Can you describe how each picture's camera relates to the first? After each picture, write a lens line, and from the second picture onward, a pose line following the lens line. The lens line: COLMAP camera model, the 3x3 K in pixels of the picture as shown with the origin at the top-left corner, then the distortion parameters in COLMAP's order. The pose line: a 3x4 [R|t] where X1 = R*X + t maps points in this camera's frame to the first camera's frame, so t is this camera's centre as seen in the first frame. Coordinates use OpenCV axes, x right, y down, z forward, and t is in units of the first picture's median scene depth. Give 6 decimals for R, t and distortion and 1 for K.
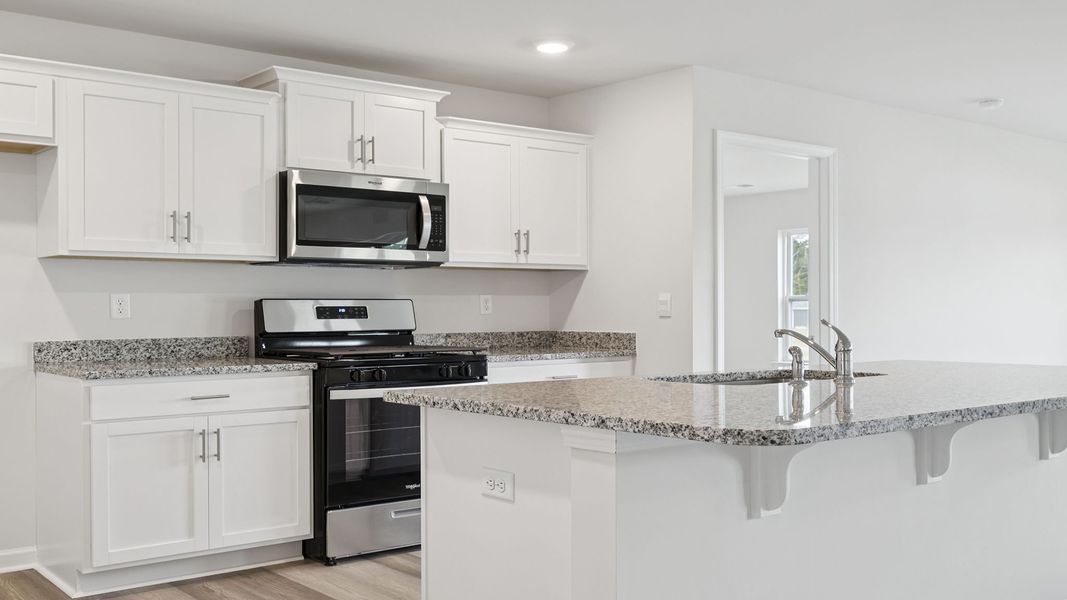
lens RADIAL K [[843.9, 0, 531.8], [0, 843.9, 295.4], [0, 0, 1]] dist [-0.001196, 0.000828]
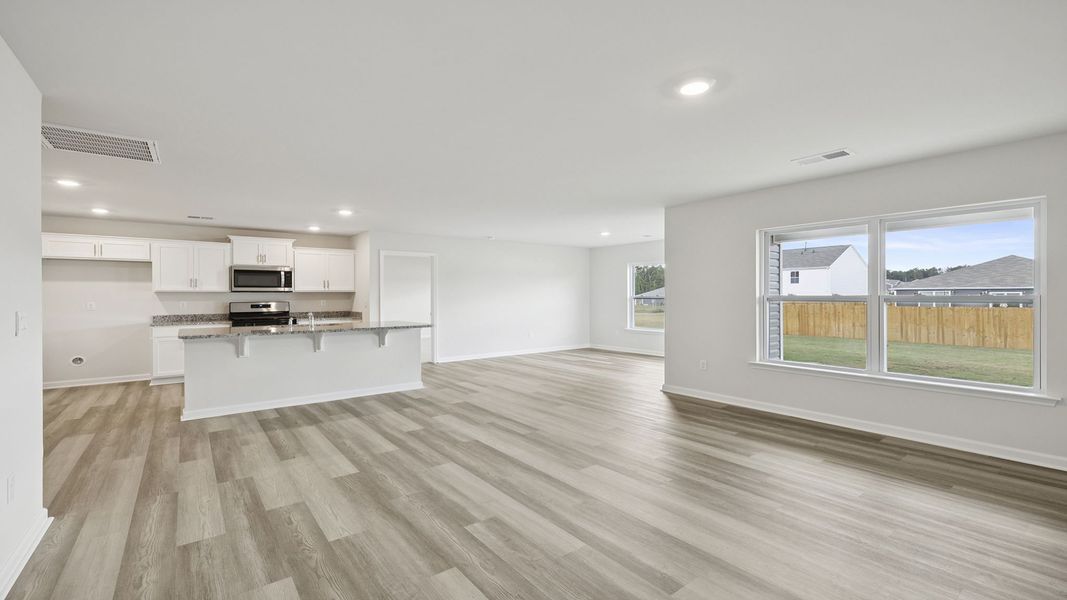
lens RADIAL K [[359.1, 0, 529.9], [0, 359.1, 290.1], [0, 0, 1]] dist [-0.000730, -0.000029]
pose [[0.999643, -0.002441, -0.026621, 0.915184], [0.002368, 0.999993, -0.002766, -0.038952], [0.026627, 0.002702, 0.999642, -0.410820]]
